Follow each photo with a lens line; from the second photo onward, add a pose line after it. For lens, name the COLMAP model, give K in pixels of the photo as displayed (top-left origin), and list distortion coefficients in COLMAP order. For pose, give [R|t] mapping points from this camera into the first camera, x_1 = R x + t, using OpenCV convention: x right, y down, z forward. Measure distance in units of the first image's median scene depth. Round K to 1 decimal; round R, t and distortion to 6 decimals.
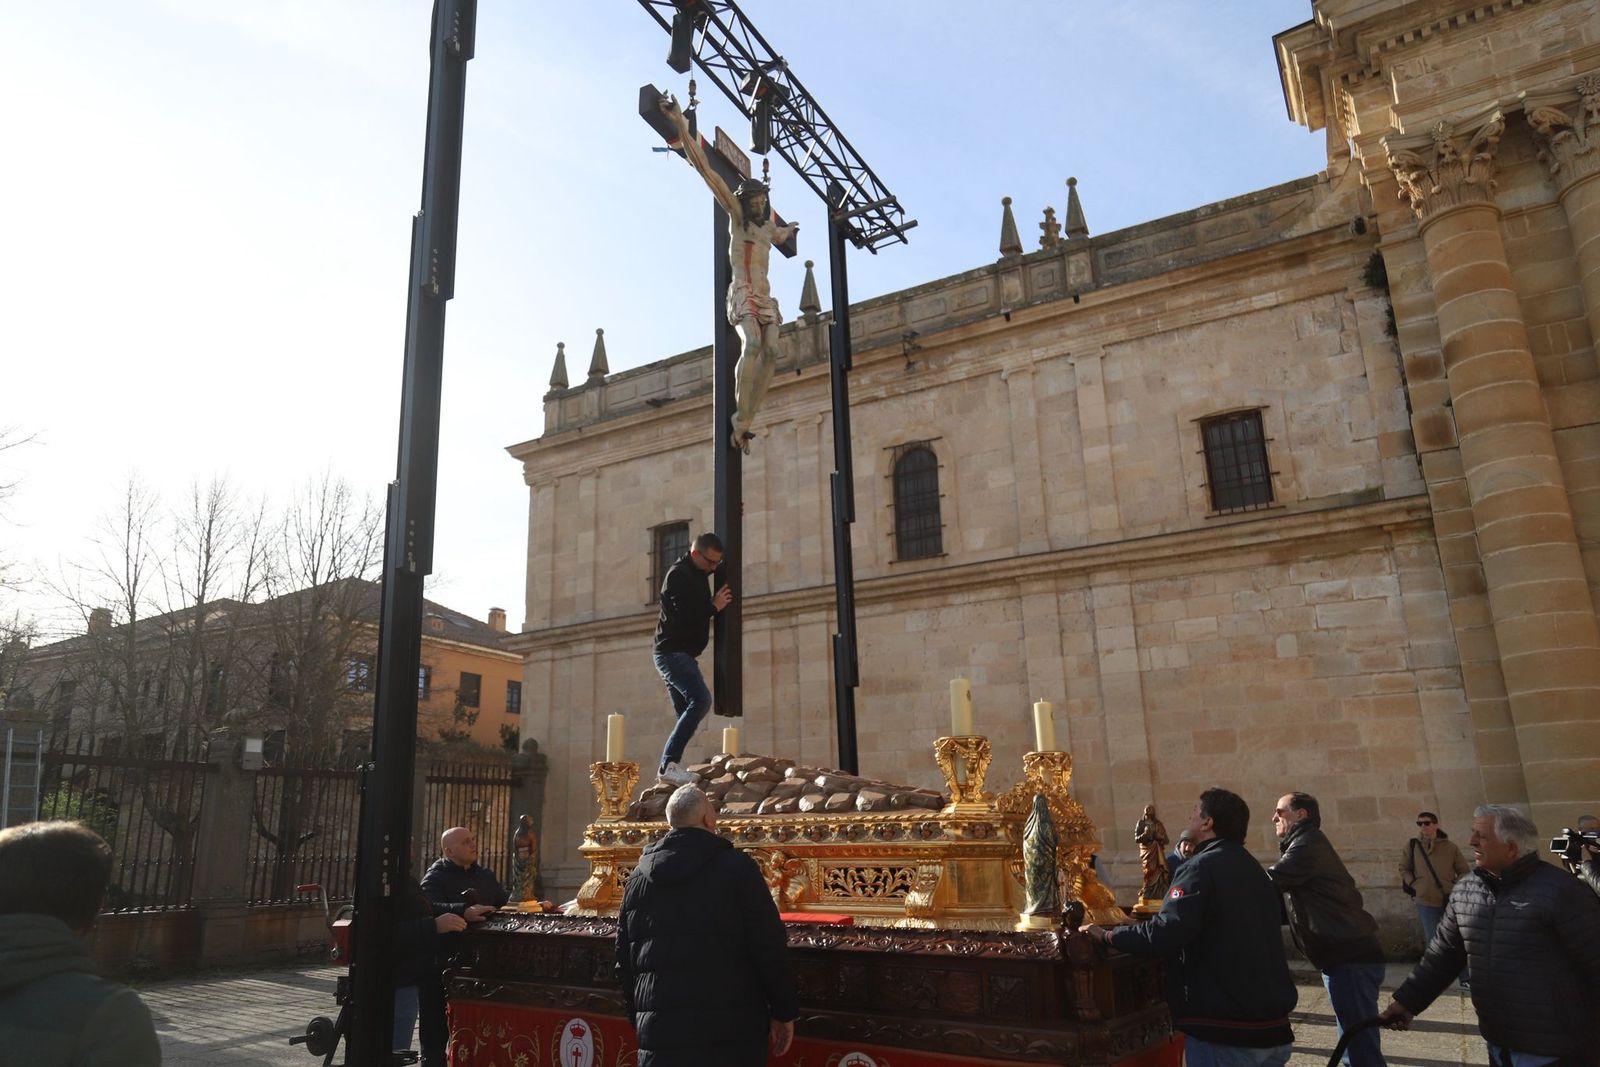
lens RADIAL K [[1070.7, 0, 794.0], [0, 1070.7, 545.5], [0, 0, 1]] dist [0.000362, 0.003080]
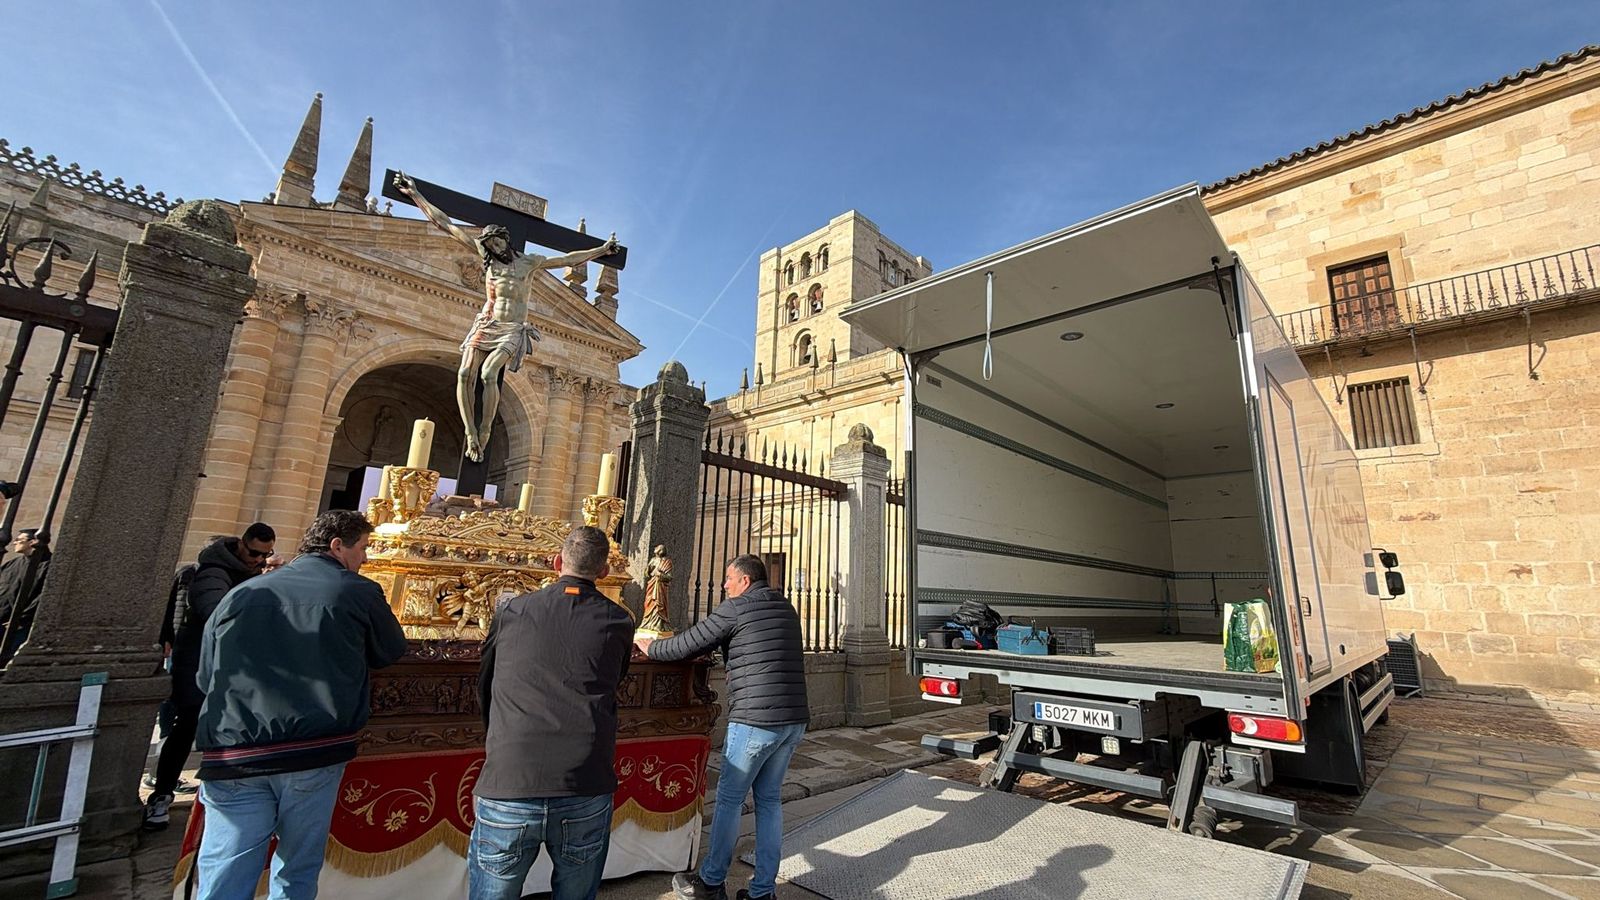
lens RADIAL K [[663.2, 0, 800.4], [0, 663.2, 449.6], [0, 0, 1]] dist [0.001751, -0.000347]
pose [[0.241377, 0.249809, 0.937727, -0.371398], [-0.303639, 0.937222, -0.171516, -0.136827], [-0.921705, -0.243330, 0.302075, -0.566744]]
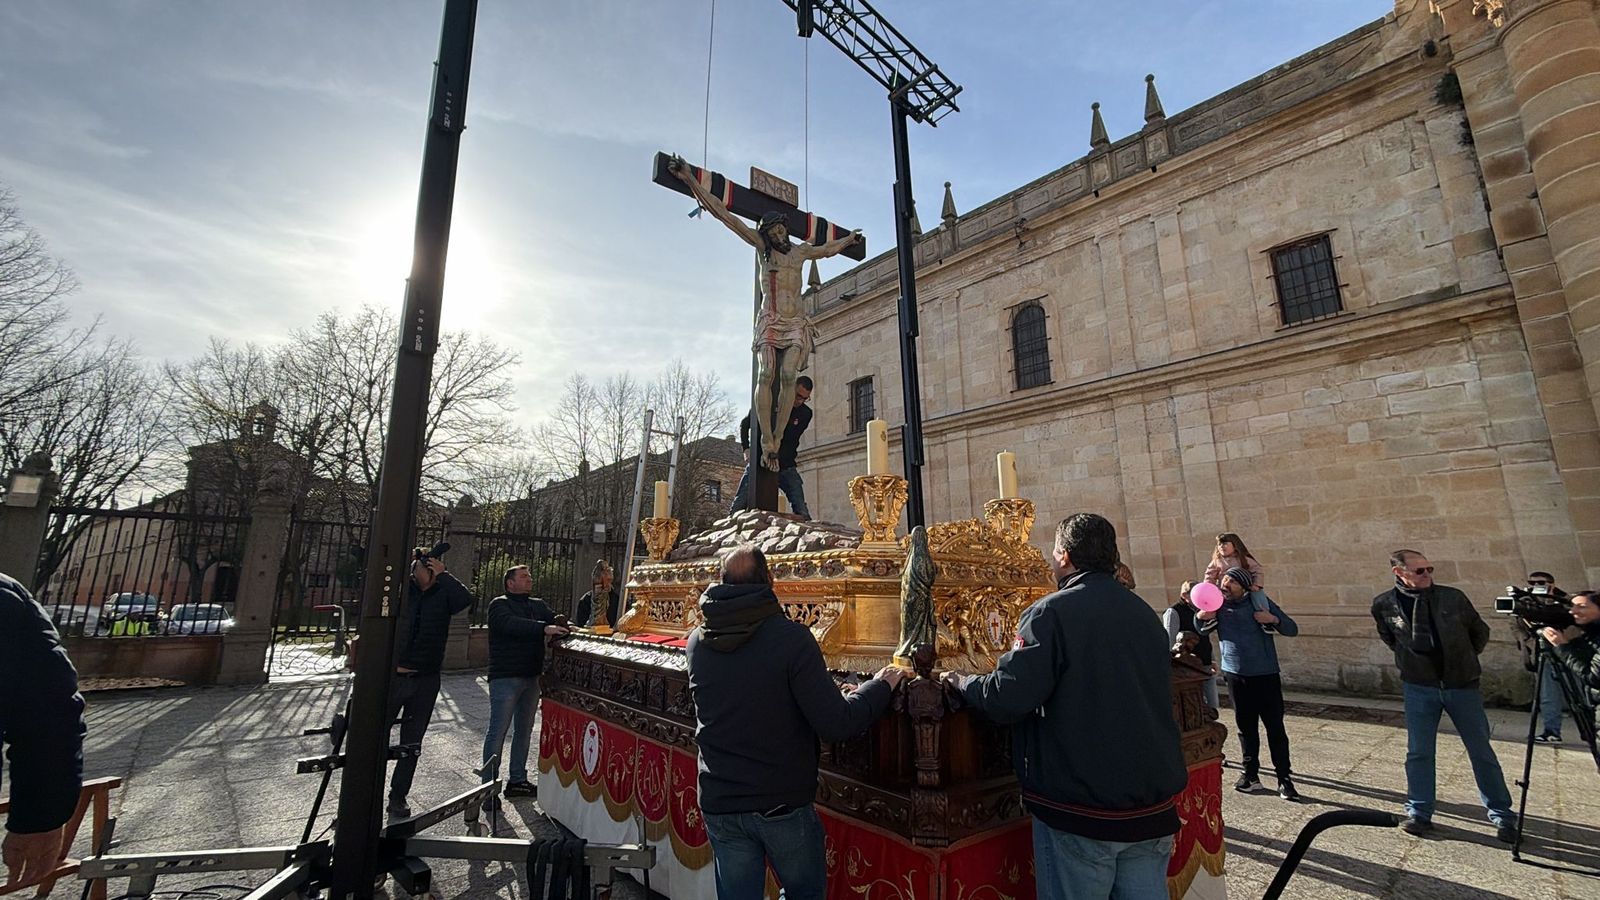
lens RADIAL K [[663.2, 0, 794.1], [0, 663.2, 449.3], [0, 0, 1]] dist [0.001751, -0.000347]
pose [[0.953248, -0.045901, -0.298684, 0.086317], [0.062135, 0.997049, 0.045079, 0.038766], [0.295733, -0.061530, 0.953287, 0.124775]]
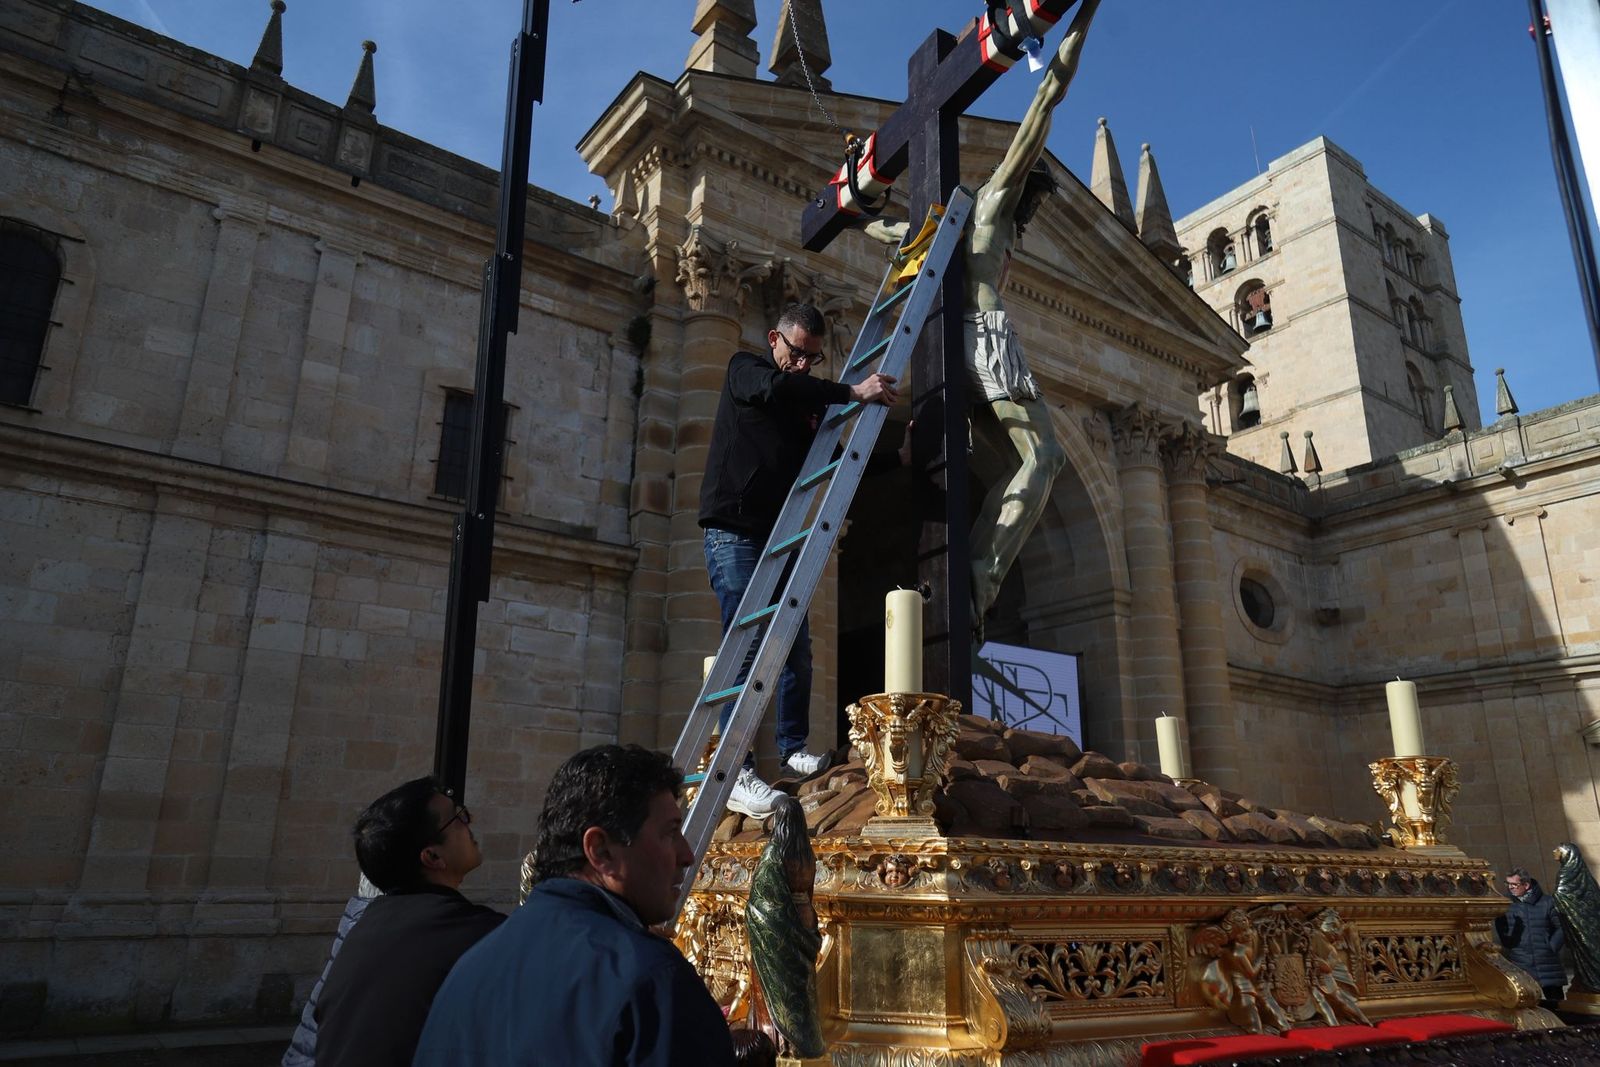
lens RADIAL K [[1070.7, 0, 804.7], [0, 1070.7, 545.1], [0, 0, 1]] dist [0.000362, 0.003080]
pose [[0.402790, 0.292038, 0.867452, -0.228581], [-0.263046, 0.944686, -0.195897, 0.099066], [-0.876679, -0.149274, 0.457330, 0.335931]]
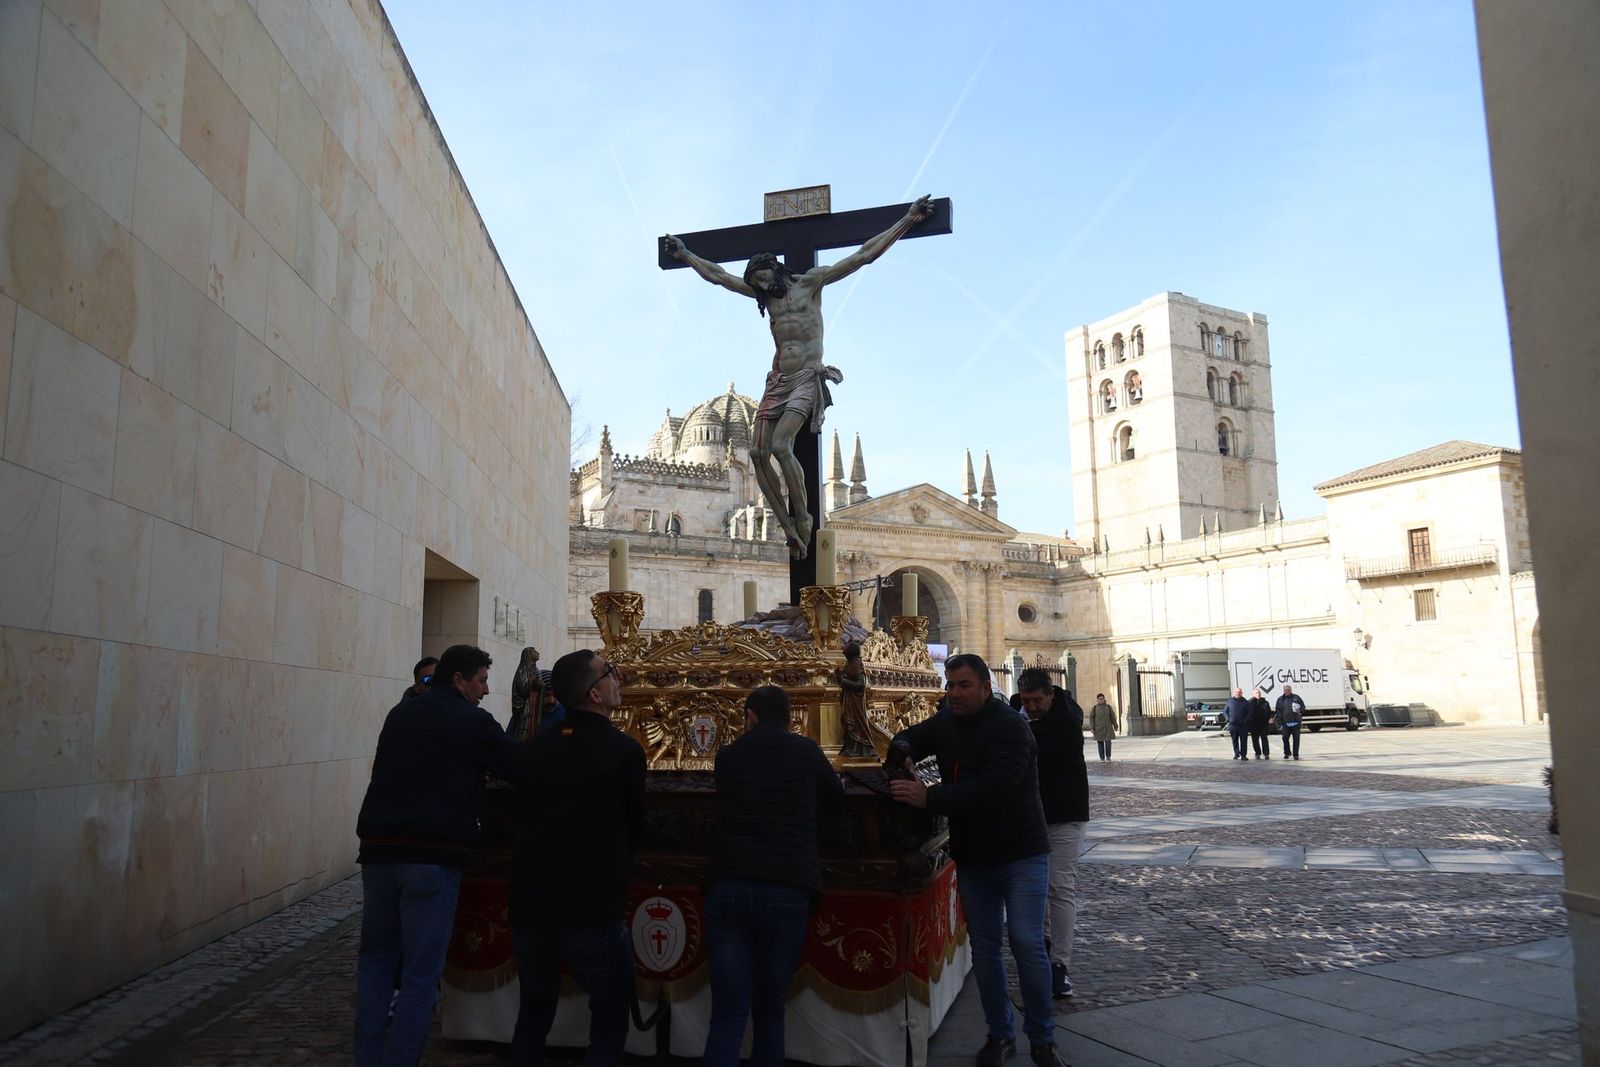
lens RADIAL K [[1211.9, 0, 802.8], [0, 1211.9, 544.9], [0, 0, 1]] dist [0.000204, -0.022814]
pose [[0.485619, 0.140612, 0.862788, -3.420624], [-0.231521, 0.972422, -0.028168, -0.221863], [-0.842955, -0.186074, 0.504781, -1.244092]]
